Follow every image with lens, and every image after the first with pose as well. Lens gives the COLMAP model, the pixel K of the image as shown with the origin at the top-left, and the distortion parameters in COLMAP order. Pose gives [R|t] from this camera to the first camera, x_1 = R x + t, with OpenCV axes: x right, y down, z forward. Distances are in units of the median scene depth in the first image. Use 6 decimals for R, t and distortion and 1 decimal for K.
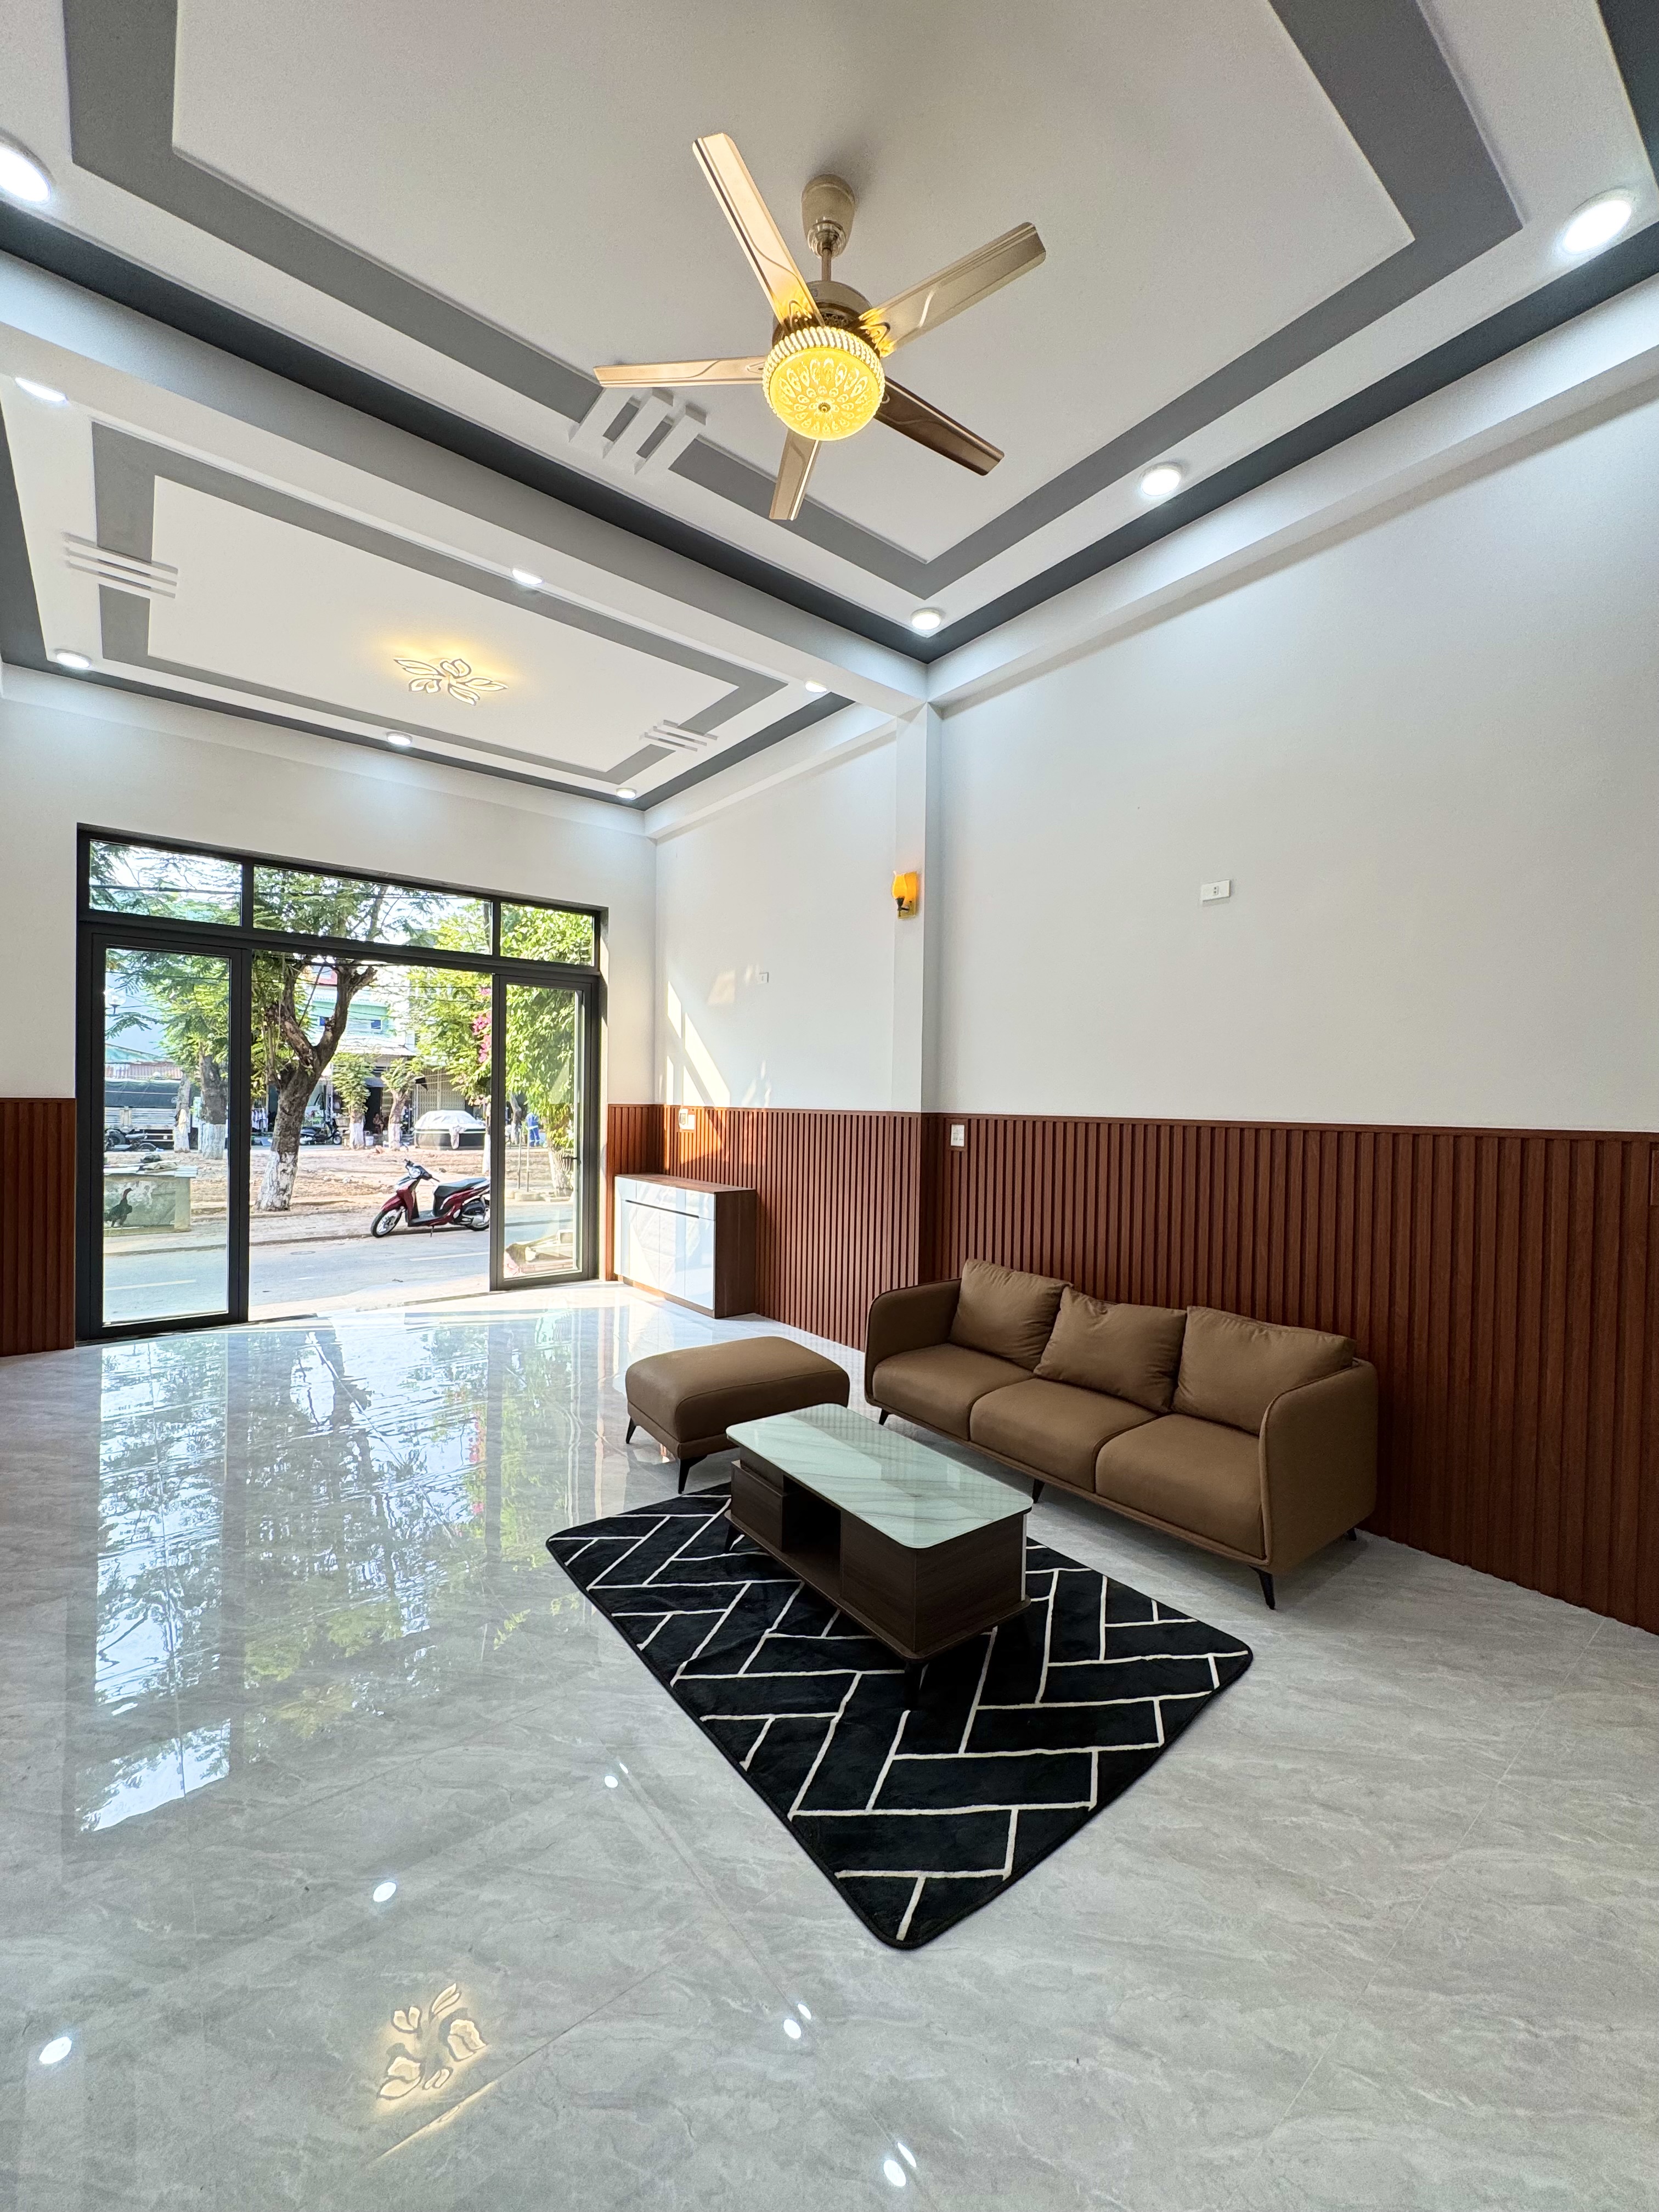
lens RADIAL K [[881.5, 0, 831.3], [0, 881.5, 1104.7], [0, 0, 1]] dist [-0.001082, 0.000528]
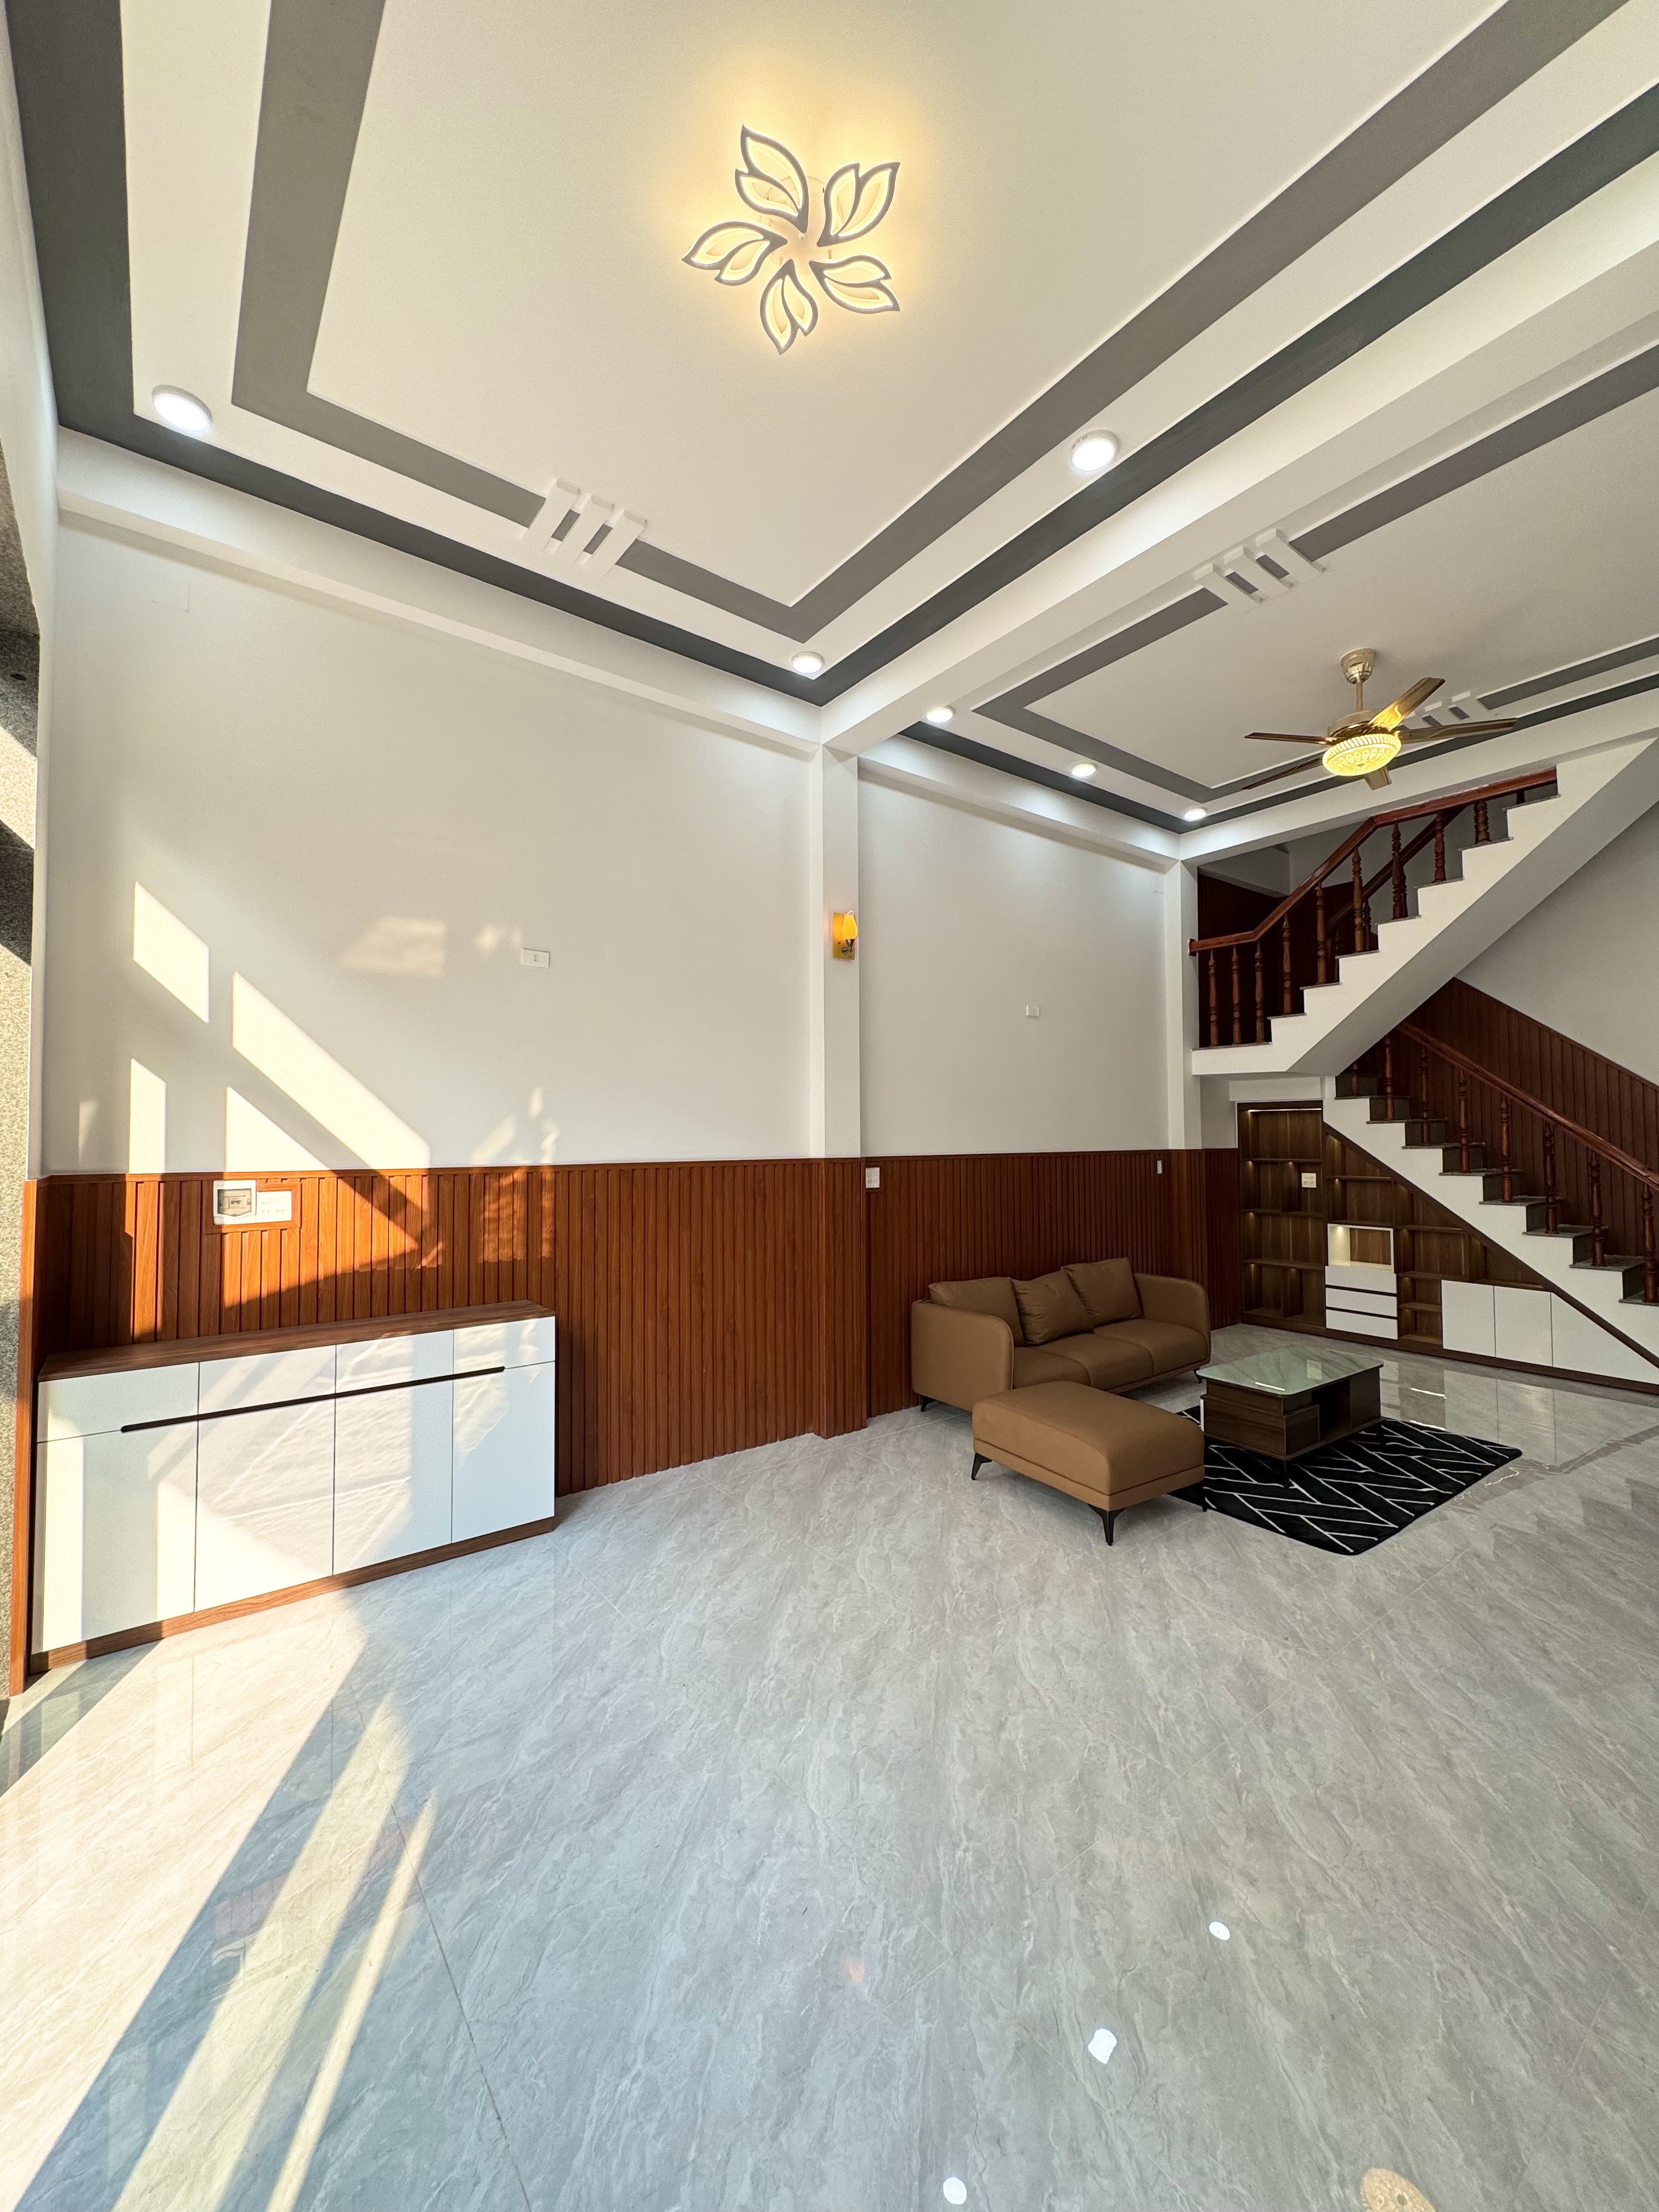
lens RADIAL K [[881.5, 0, 831.3], [0, 881.5, 1104.7], [0, 0, 1]] dist [-0.001082, 0.000528]
pose [[0.020158, 0.026485, 0.999446, -0.698525], [0.016775, 0.999499, -0.026825, -0.018376], [-0.999656, 0.017307, 0.019704, 0.786591]]
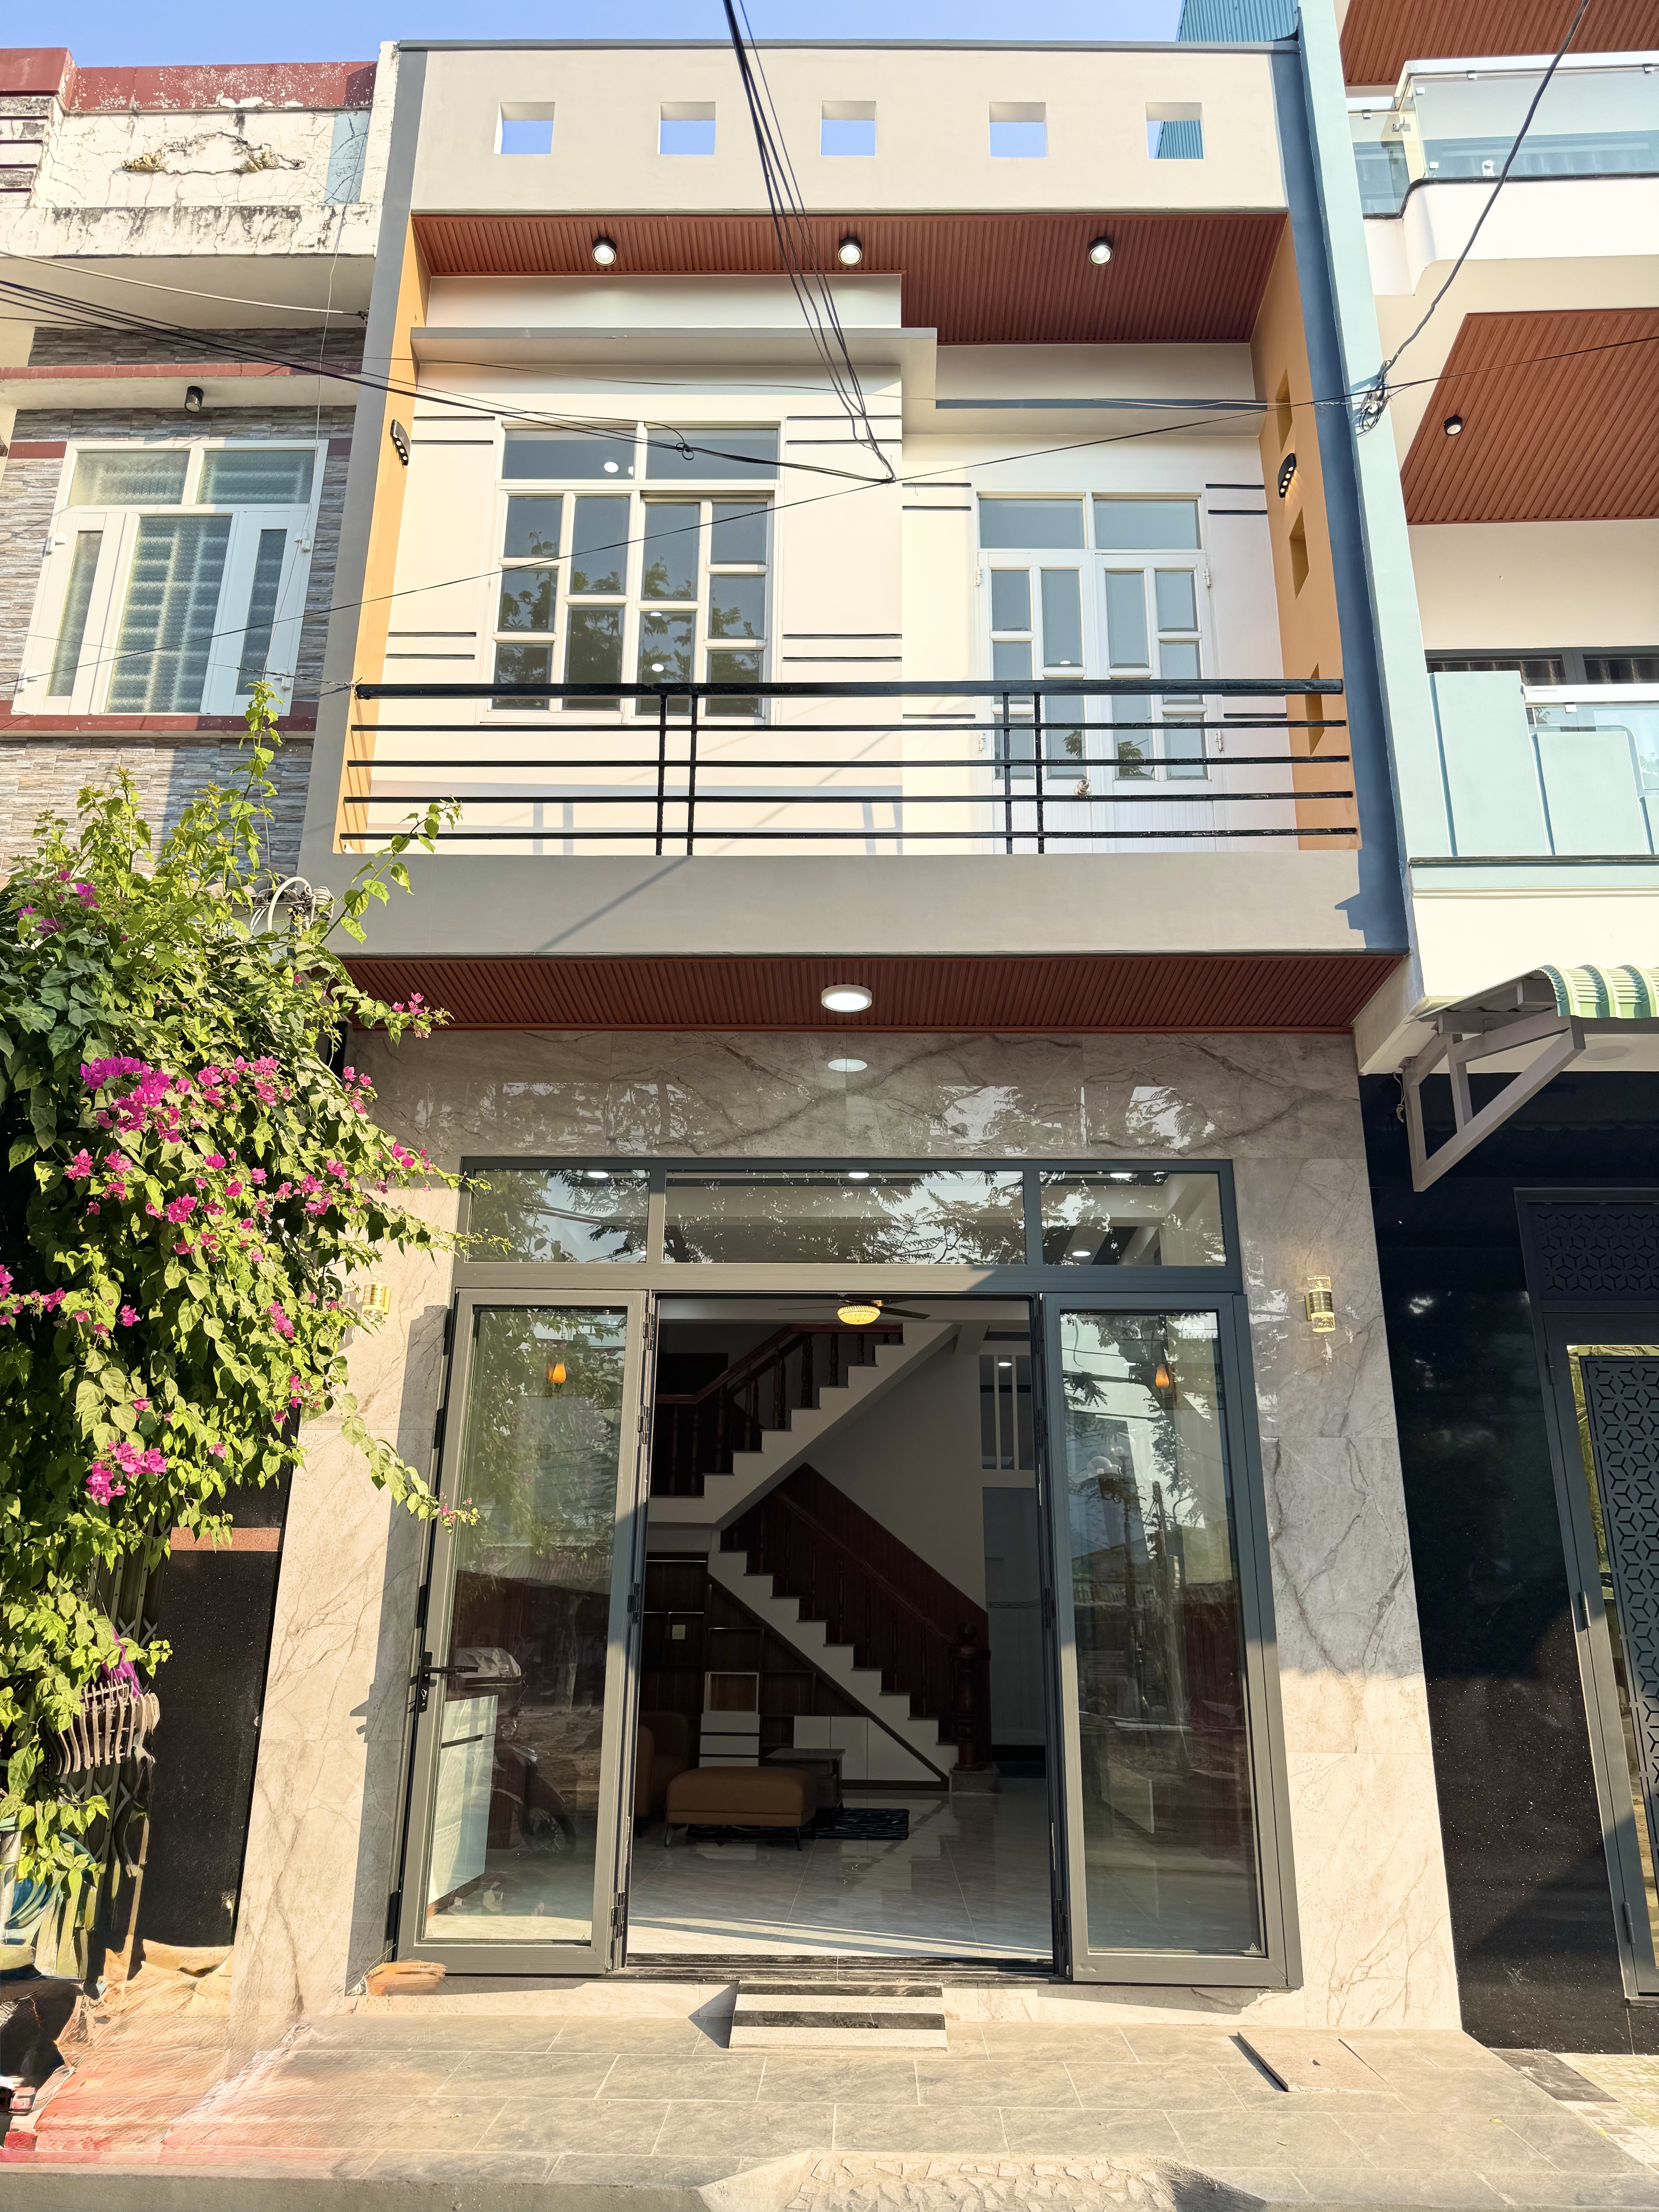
lens RADIAL K [[1540.8, 0, 828.7], [0, 1540.8, 1017.5], [0, 0, 1]] dist [0.003337, 0.000413]
pose [[-0.765533, 0.223797, 0.603219, -1.185399], [-0.012761, 0.932090, -0.362003, 0.037681], [-0.643270, -0.284823, -0.710690, 1.833407]]
